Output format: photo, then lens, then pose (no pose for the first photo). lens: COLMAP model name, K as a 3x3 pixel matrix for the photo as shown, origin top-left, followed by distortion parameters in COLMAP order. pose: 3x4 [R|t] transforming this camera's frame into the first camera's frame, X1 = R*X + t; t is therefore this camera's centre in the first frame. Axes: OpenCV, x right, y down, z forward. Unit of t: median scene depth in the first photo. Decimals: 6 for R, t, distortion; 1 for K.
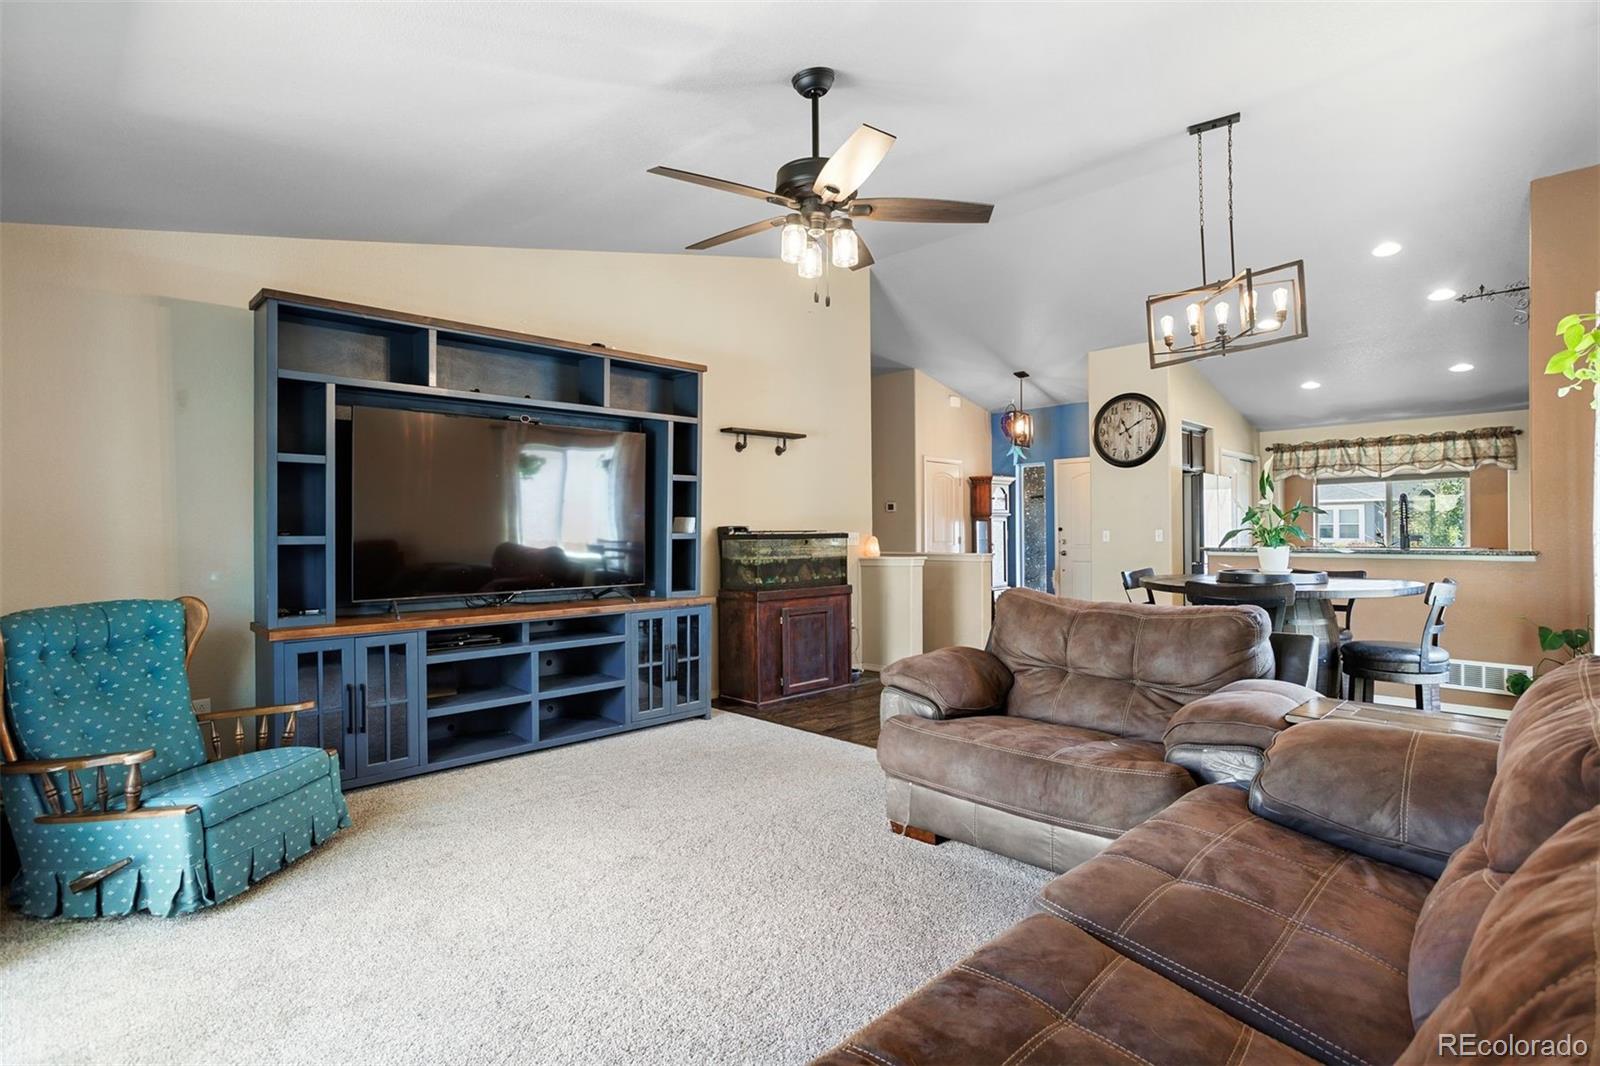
lens RADIAL K [[794.8, 0, 800.0], [0, 794.8, 533.0], [0, 0, 1]] dist [-0.000033, 0.000537]
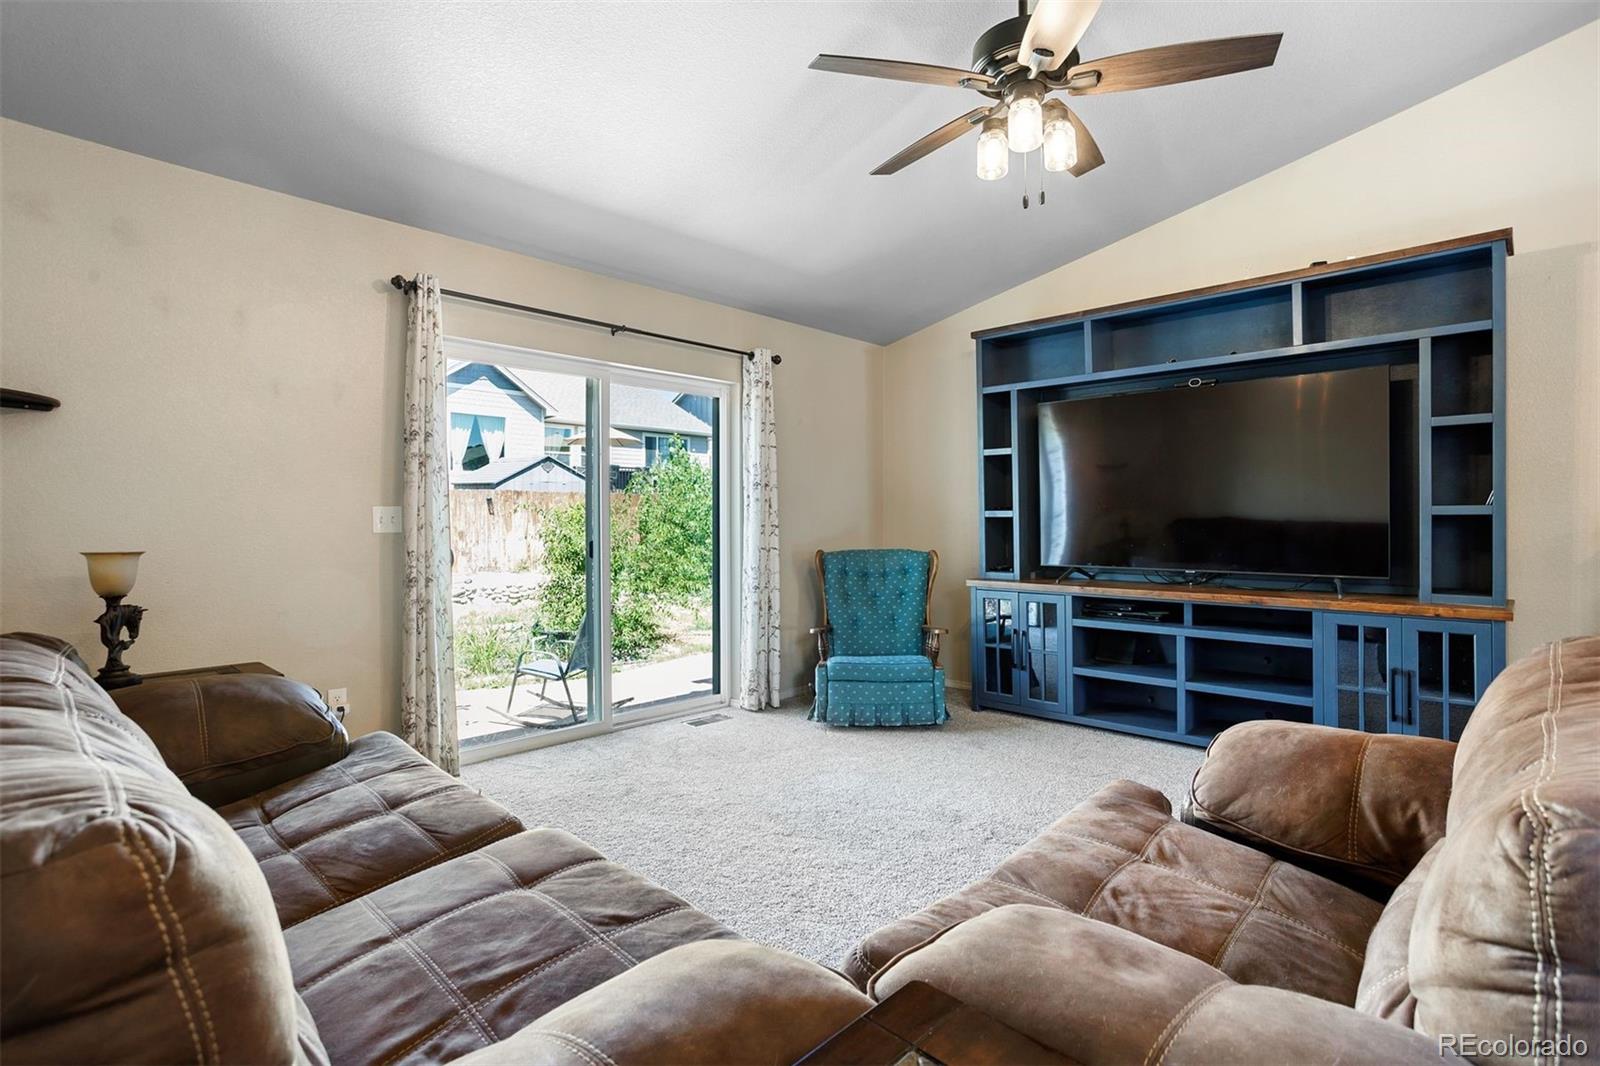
lens RADIAL K [[772.4, 0, 800.0], [0, 772.4, 533.0], [0, 0, 1]] dist [-0.026432, 0.000536]
pose [[0.026282, 0.031488, -0.999159, 0.577940], [0.009158, 0.999454, 0.031739, -0.002663], [0.999613, -0.009984, 0.025980, 0.576654]]
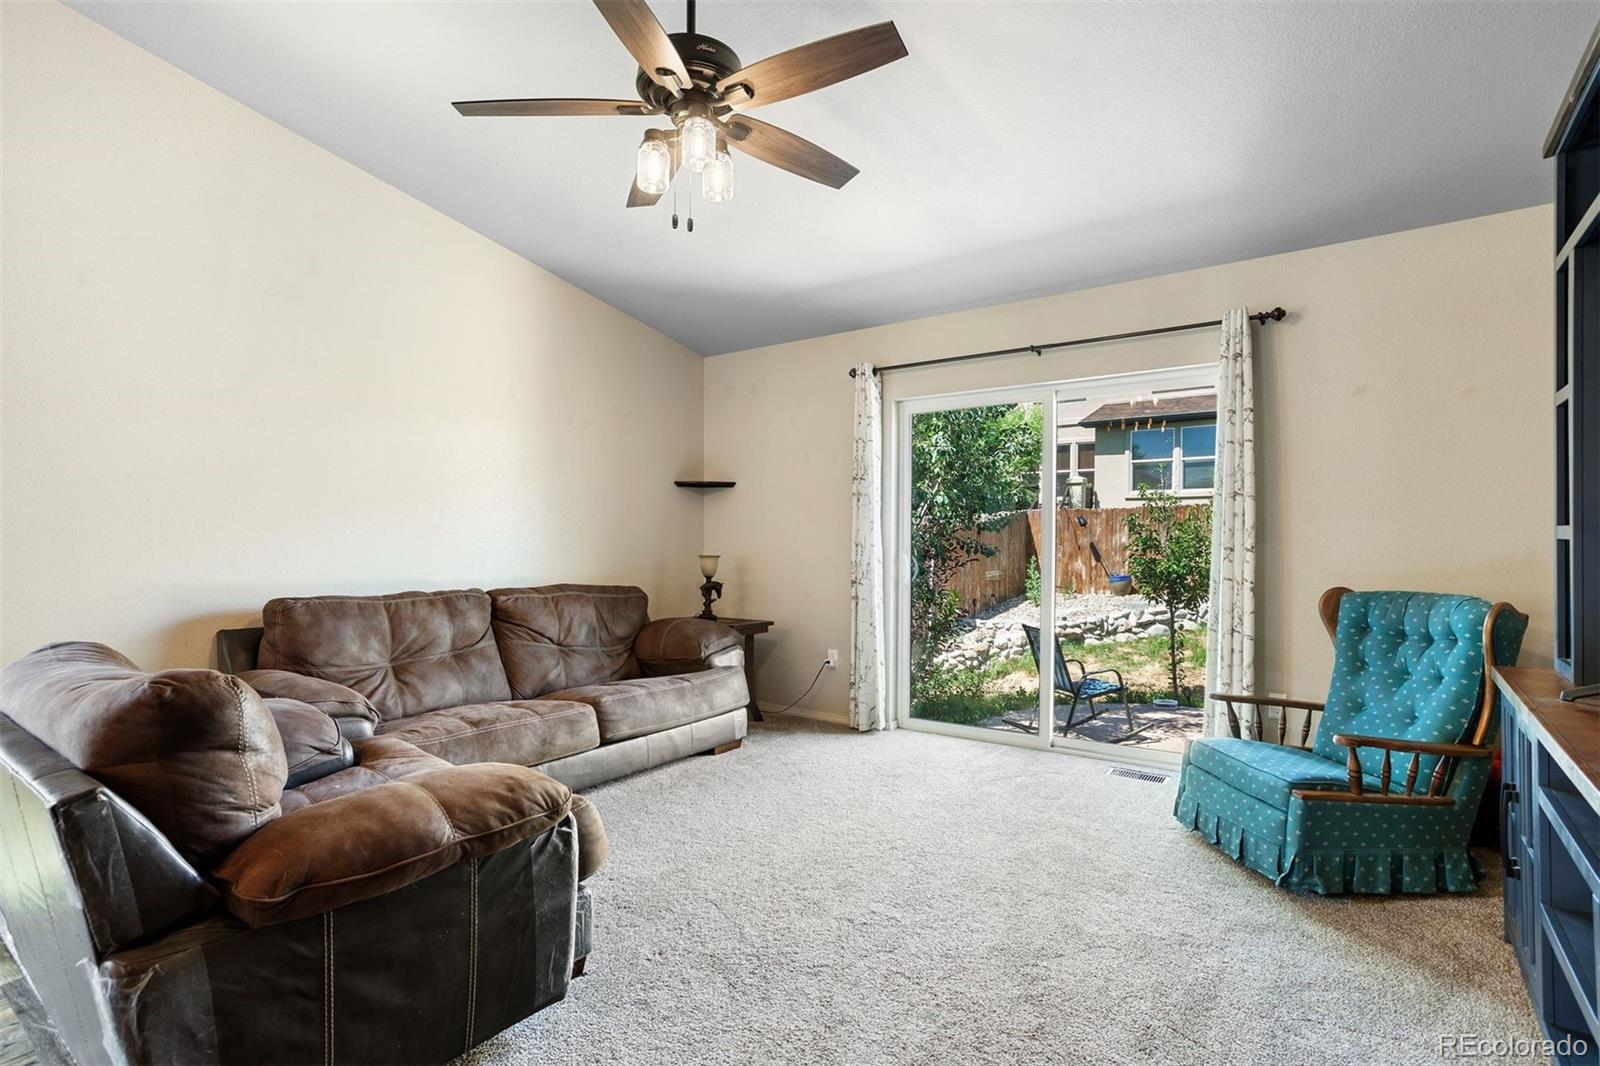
lens RADIAL K [[794.8, 0, 800.0], [0, 794.8, 533.0], [0, 0, 1]] dist [-0.000033, 0.000537]
pose [[-0.987152, 0.020481, -0.158466, 0.022972], [0.021796, 0.999741, -0.006561, 0.002733], [0.158291, -0.009931, -0.987343, 1.368942]]
